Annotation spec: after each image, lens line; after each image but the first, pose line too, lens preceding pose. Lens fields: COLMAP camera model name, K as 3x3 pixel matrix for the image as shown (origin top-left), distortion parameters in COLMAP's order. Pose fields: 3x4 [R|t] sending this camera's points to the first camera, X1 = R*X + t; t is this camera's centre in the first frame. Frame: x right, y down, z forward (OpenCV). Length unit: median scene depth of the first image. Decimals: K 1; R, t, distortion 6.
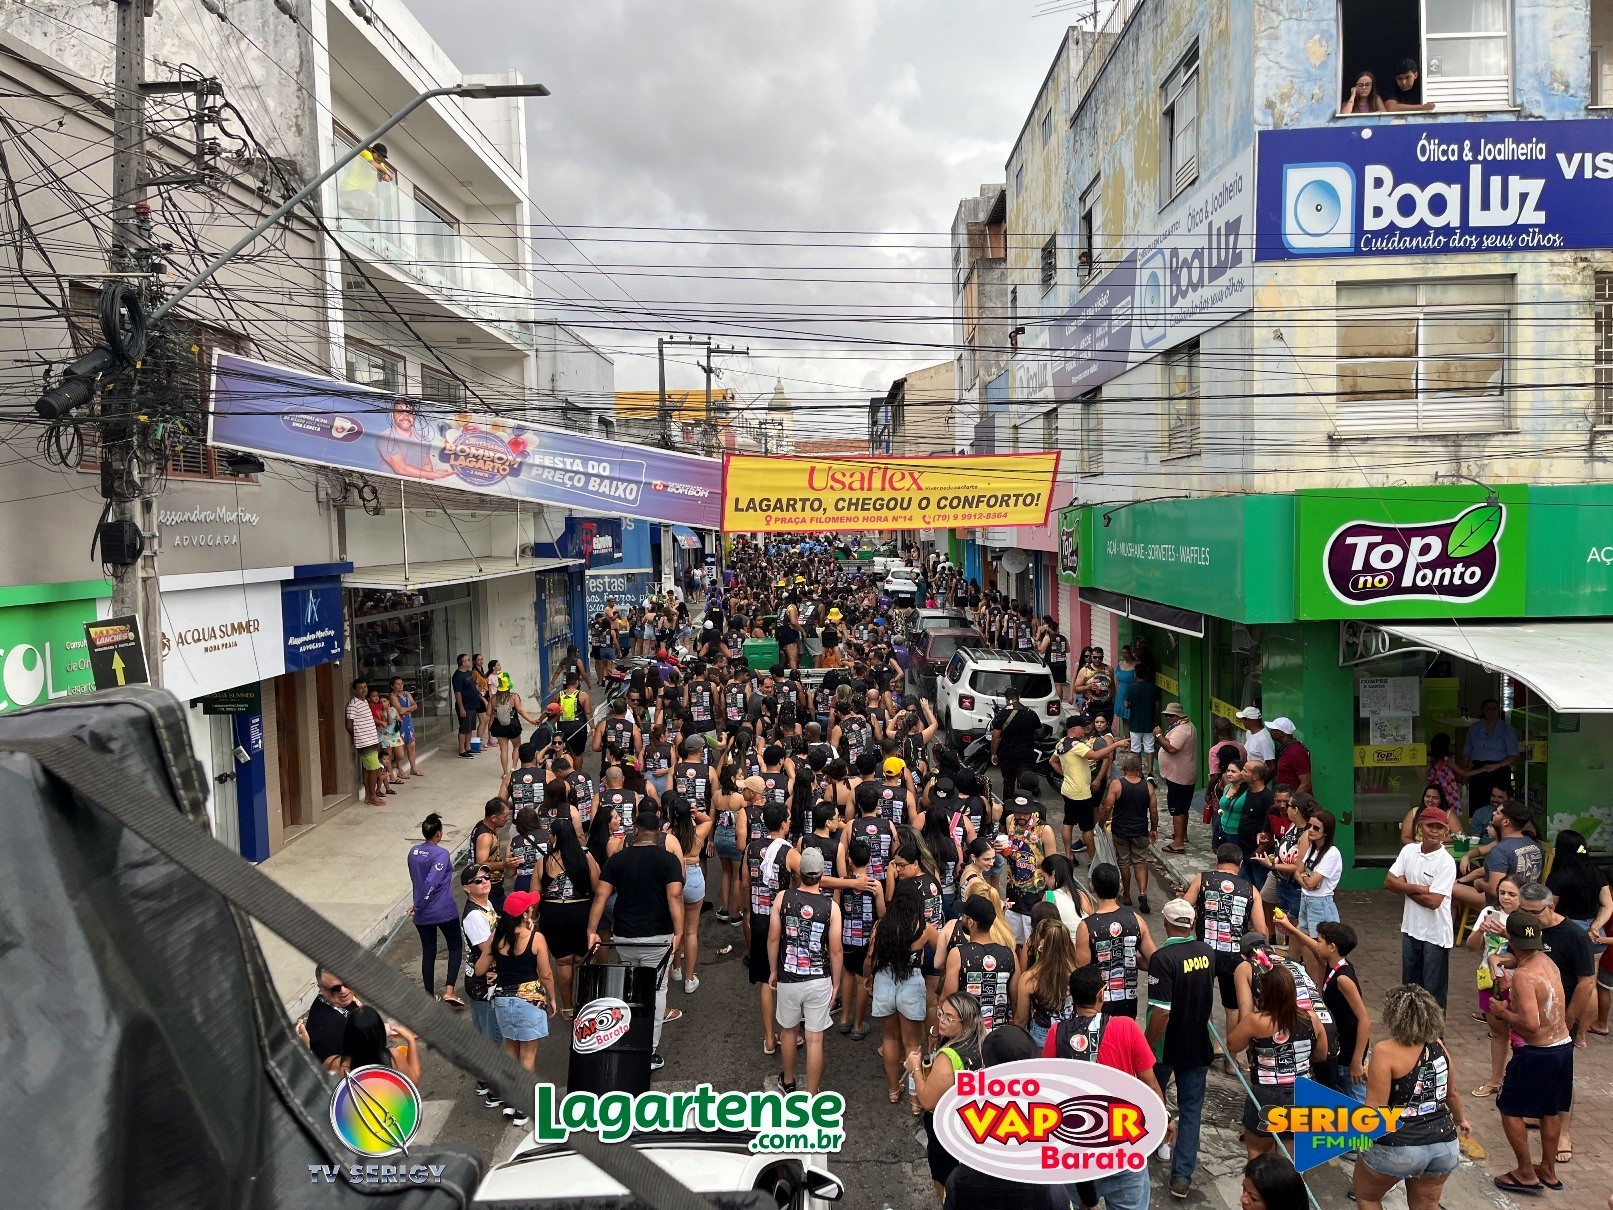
lens RADIAL K [[1231.2, 0, 794.0], [0, 1231.2, 613.4], [0, 0, 1]] dist [0.068359, -0.000191]
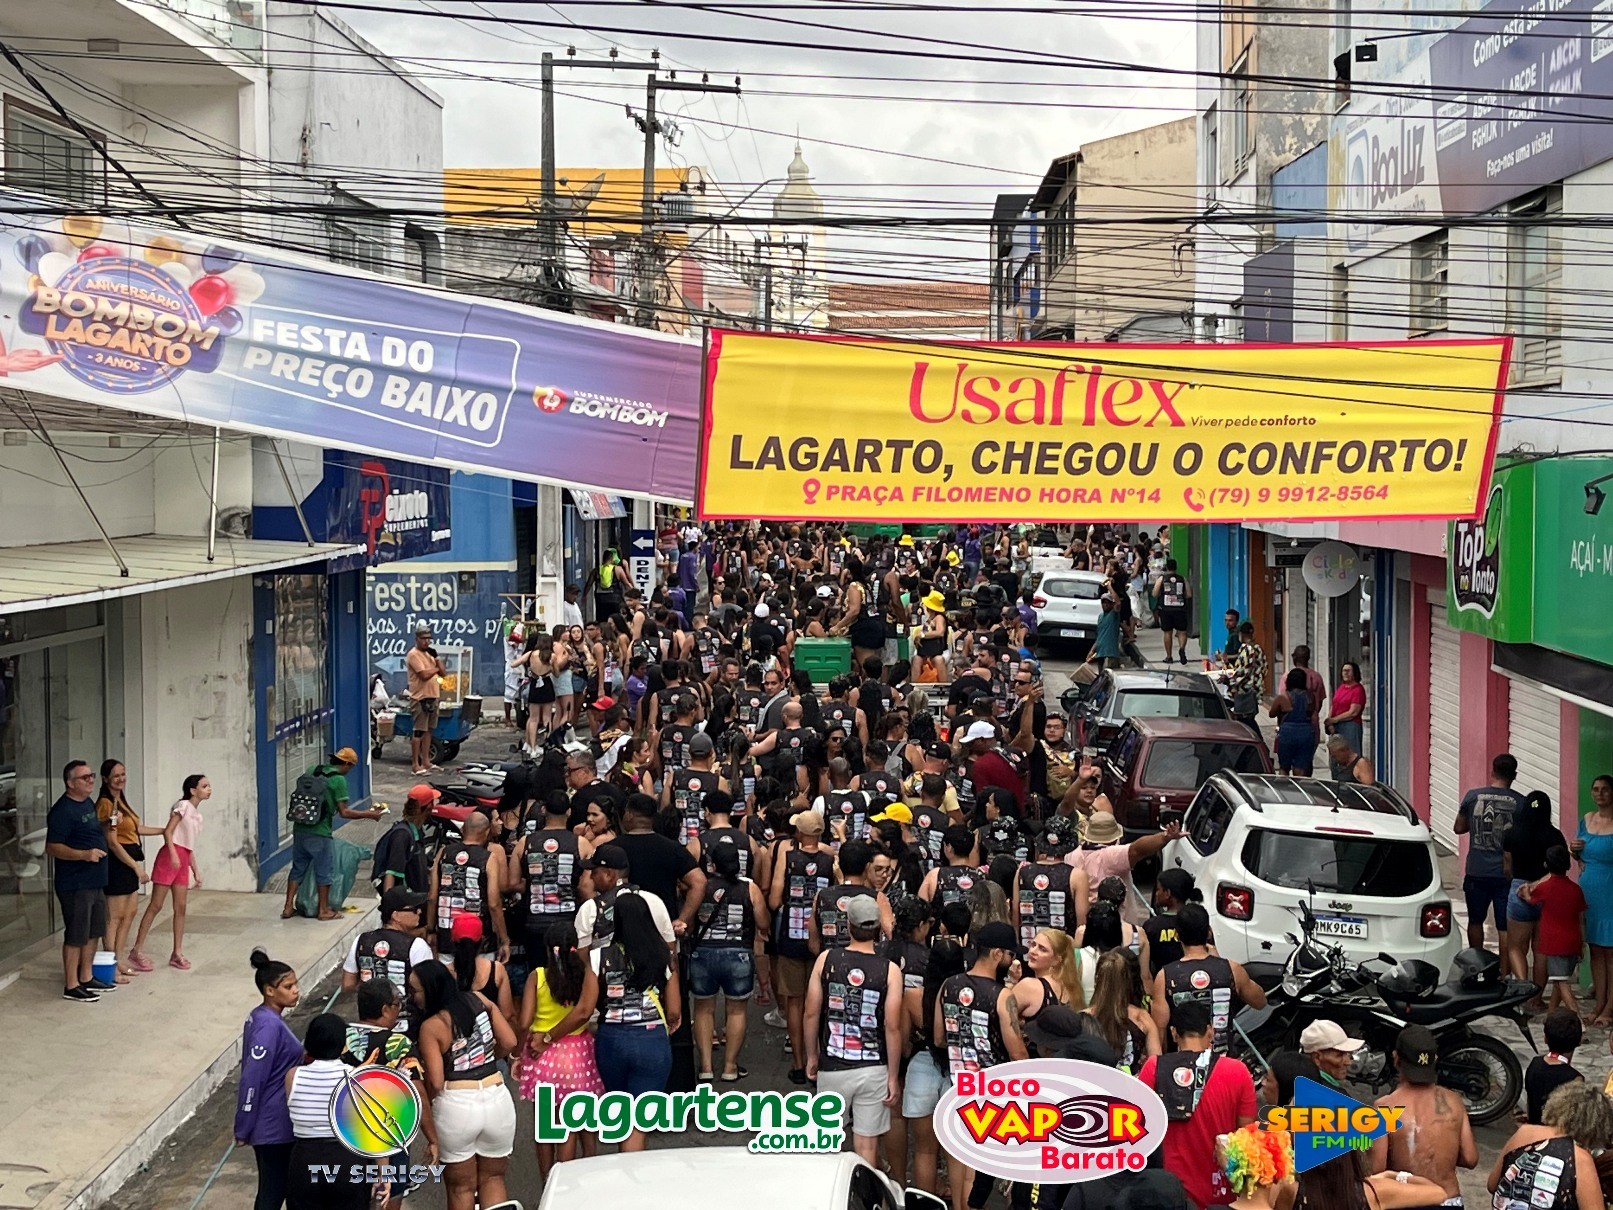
lens RADIAL K [[2580.4, 0, 806.5], [0, 2580.4, 605.0], [0, 0, 1]] dist [0.150097, -0.275717]
pose [[0.999707, 0.024137, 0.001832, -0.018968], [-0.024111, 0.999620, -0.013354, -0.020492], [-0.002154, 0.013306, 0.999909, 0.103651]]
